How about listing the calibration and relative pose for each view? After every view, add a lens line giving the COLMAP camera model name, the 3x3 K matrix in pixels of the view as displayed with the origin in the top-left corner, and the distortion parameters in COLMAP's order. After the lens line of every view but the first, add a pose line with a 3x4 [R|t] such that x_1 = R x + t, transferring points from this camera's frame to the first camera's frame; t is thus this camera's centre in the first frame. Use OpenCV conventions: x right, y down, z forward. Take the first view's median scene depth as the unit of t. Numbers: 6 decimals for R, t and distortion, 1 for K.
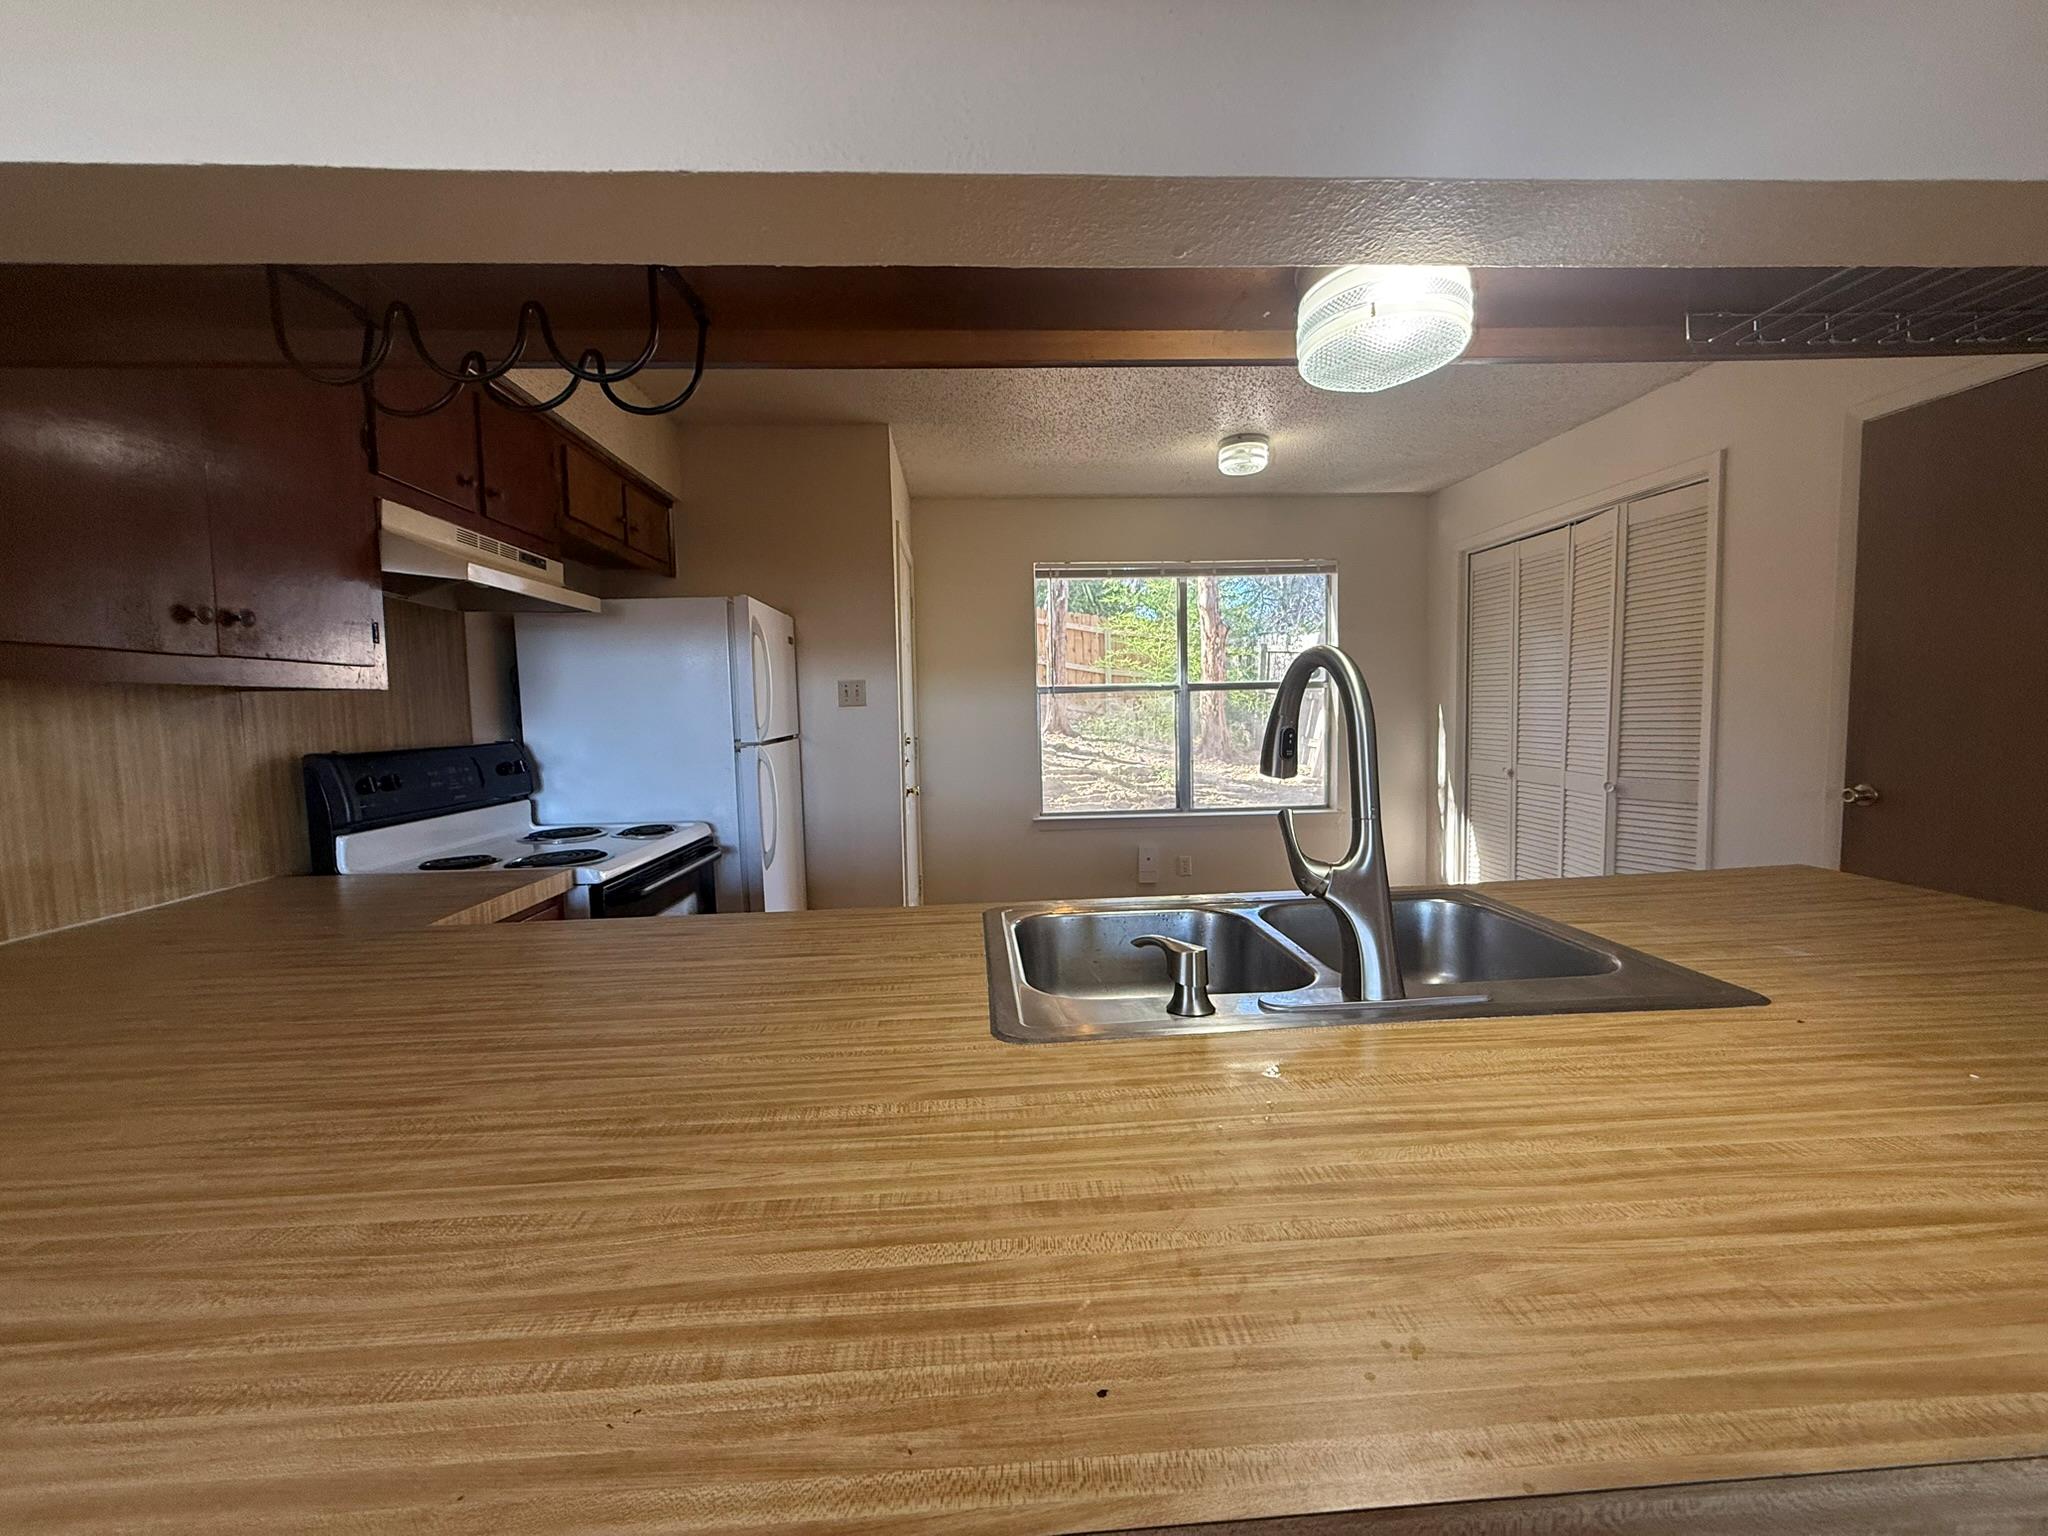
lens RADIAL K [[814.5, 0, 1021.0], [0, 814.5, 761.2], [0, 0, 1]] dist [0.000142, 0.001007]
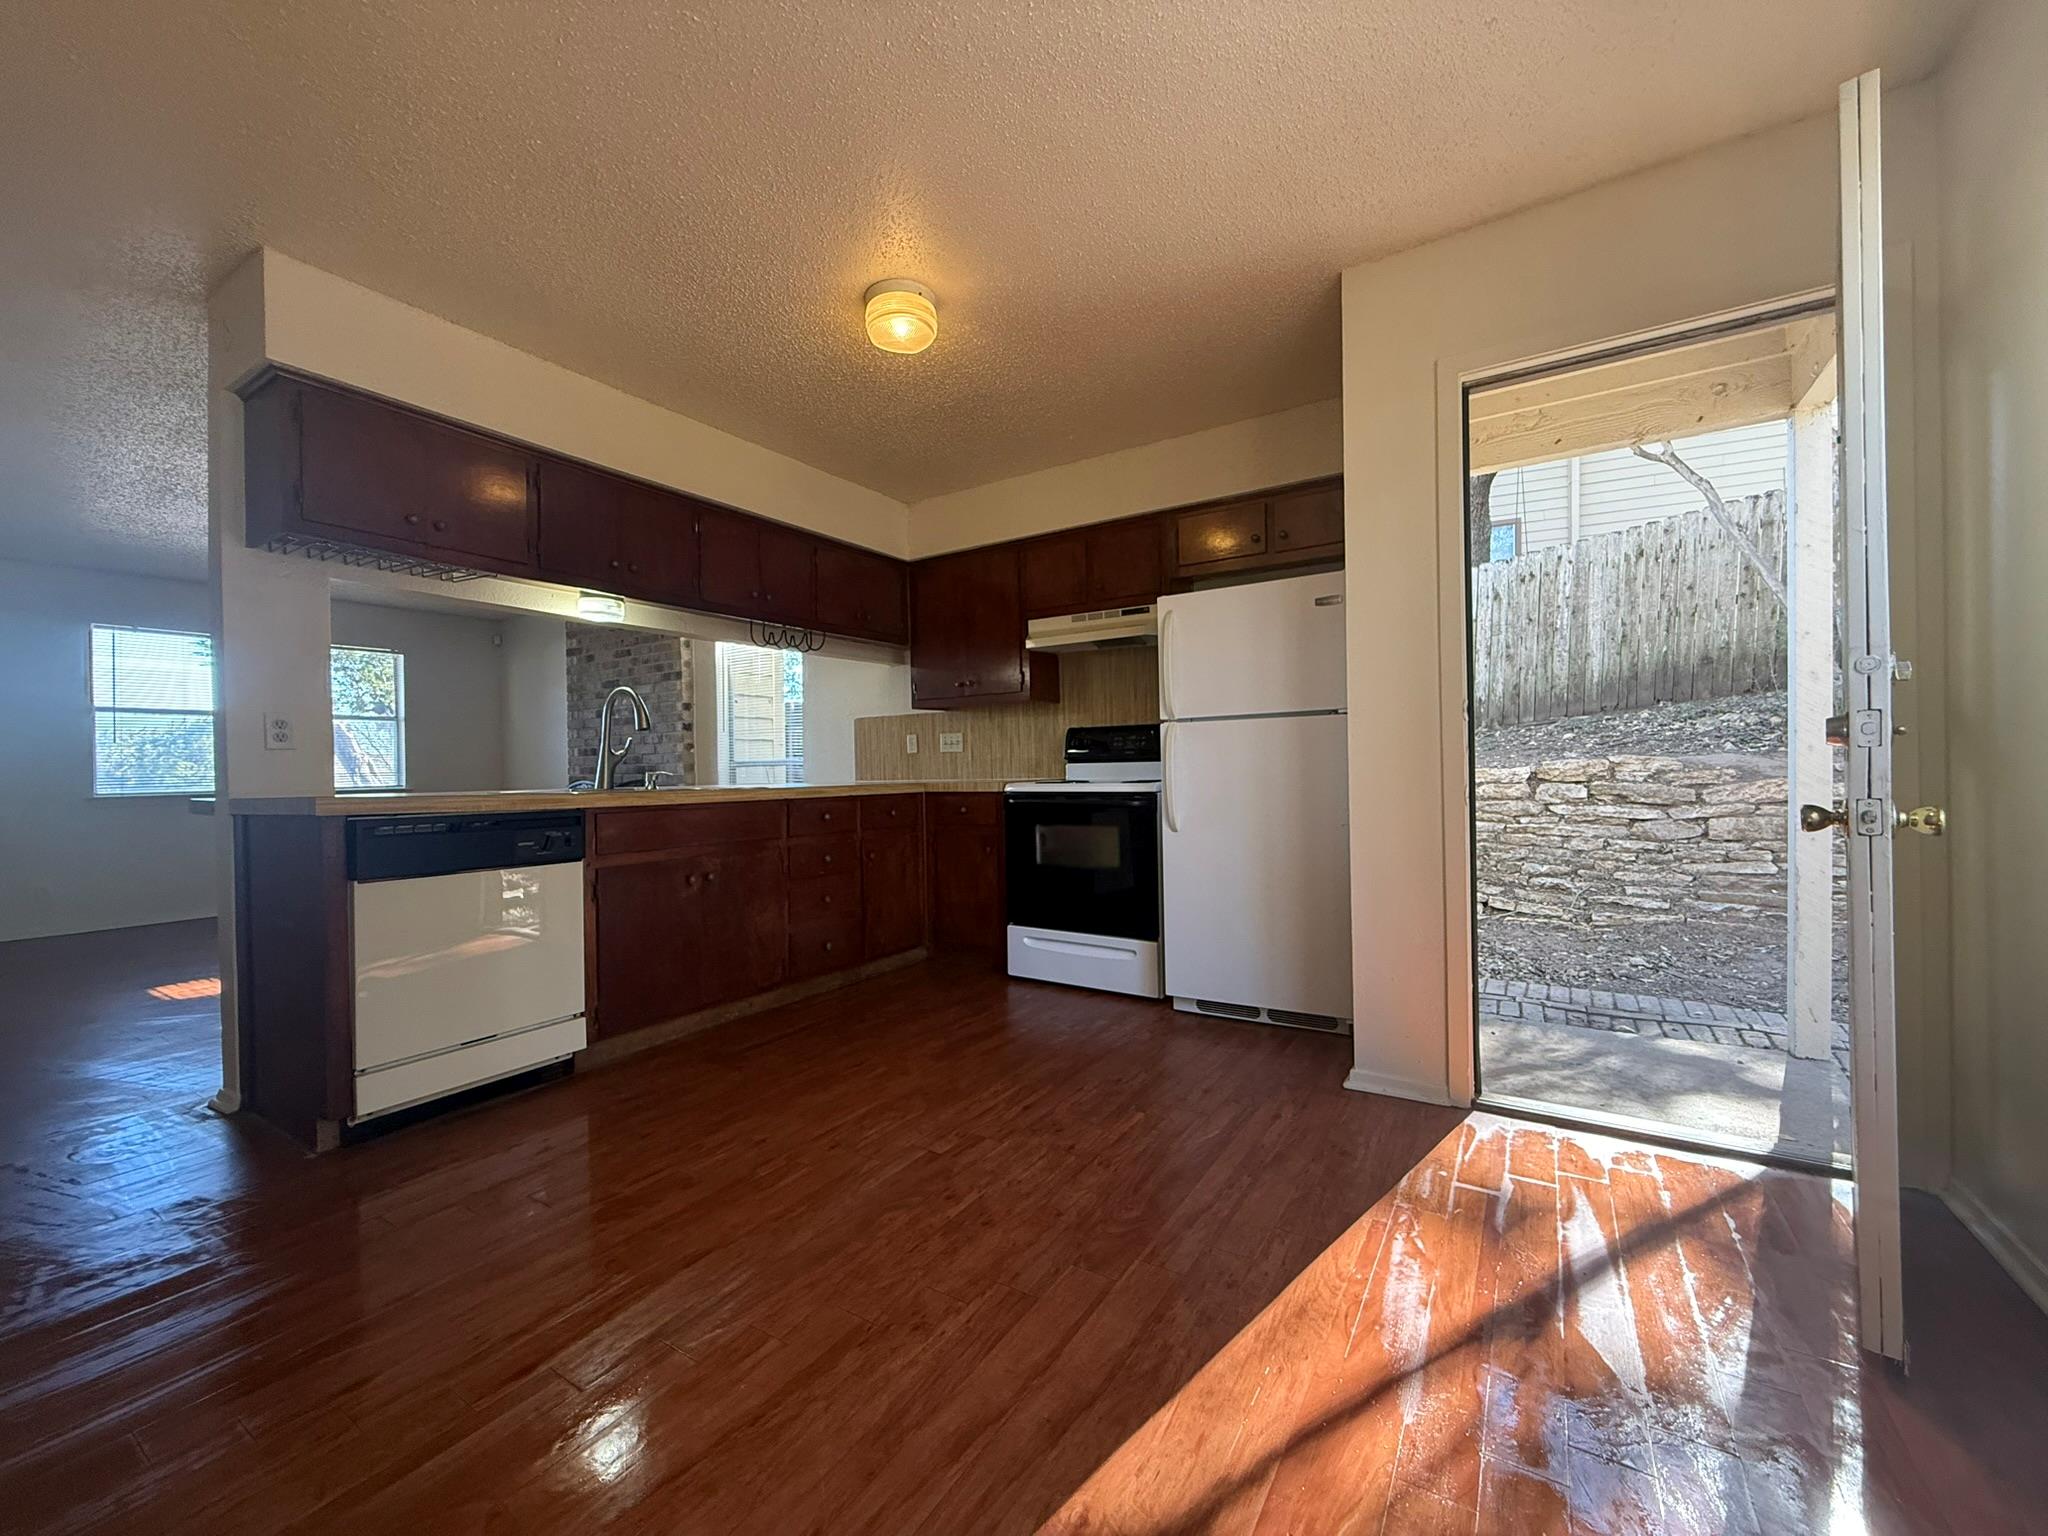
lens RADIAL K [[814.5, 0, 1016.9], [0, 814.5, 765.1], [0, 0, 1]] dist [0.000142, 0.001007]
pose [[-0.587953, 0.028490, -0.808393, 0.543063], [-0.022829, 0.998397, 0.051790, -0.009028], [0.808573, 0.048905, -0.586361, 1.095577]]
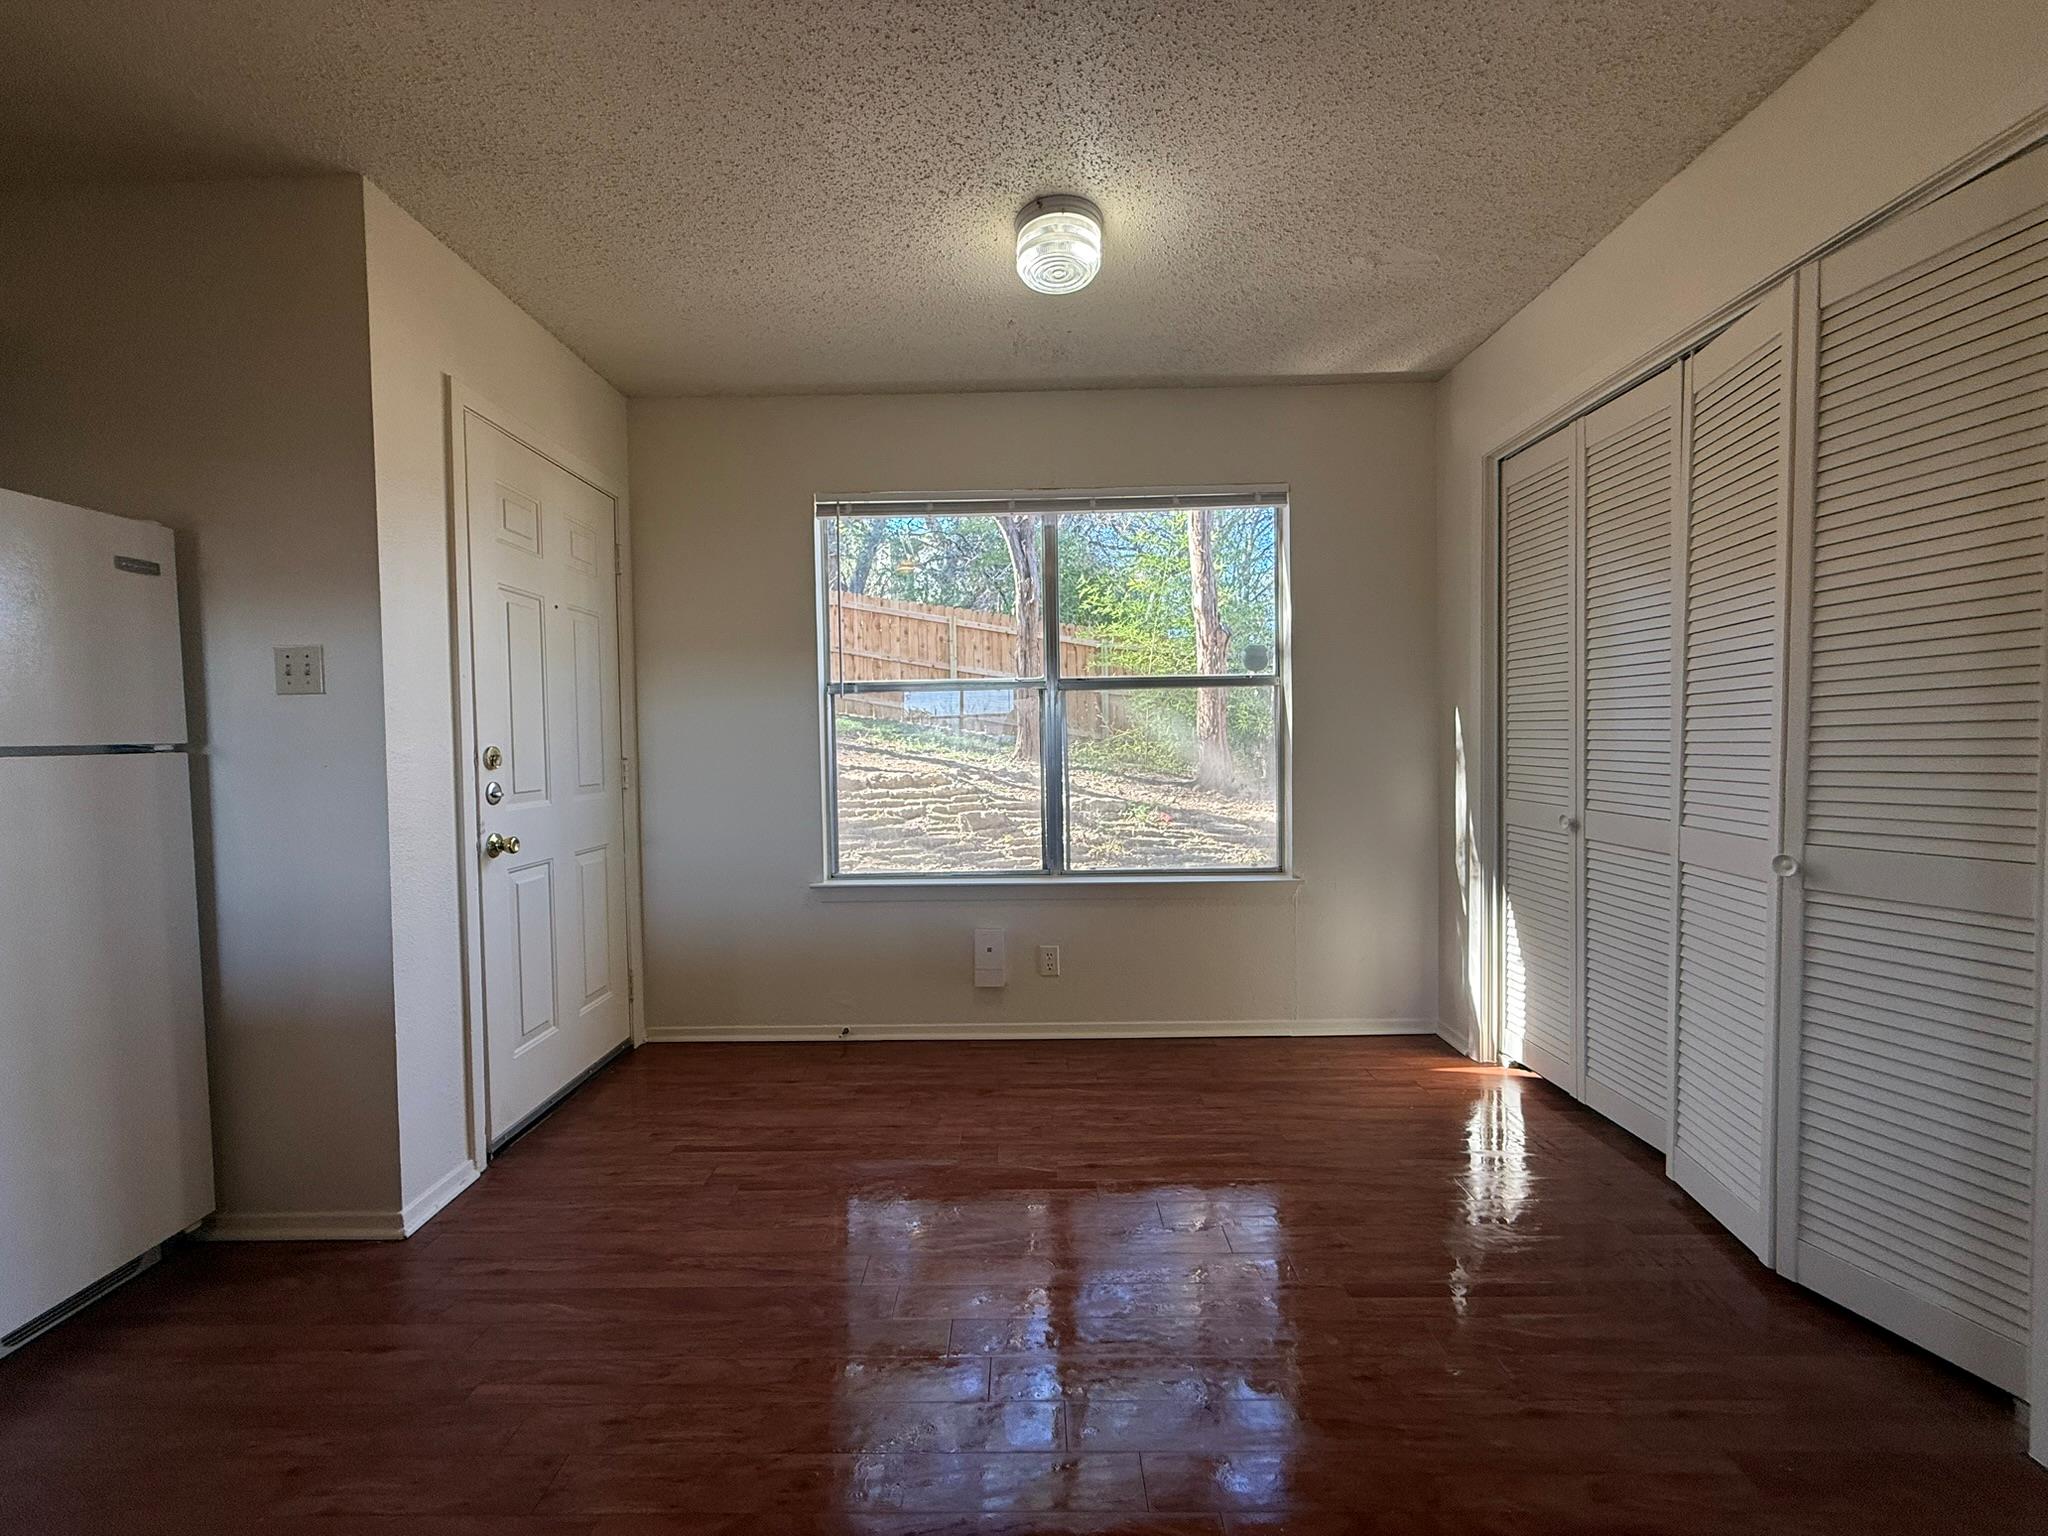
lens RADIAL K [[814.5, 0, 1018.3], [0, 814.5, 765.3], [0, 0, 1]] dist [0.000142, 0.001007]
pose [[0.997339, 0.007169, -0.072551, 0.287415], [-0.009405, 0.999490, -0.030522, -0.007117], [0.072295, 0.031123, 0.996898, 0.454735]]
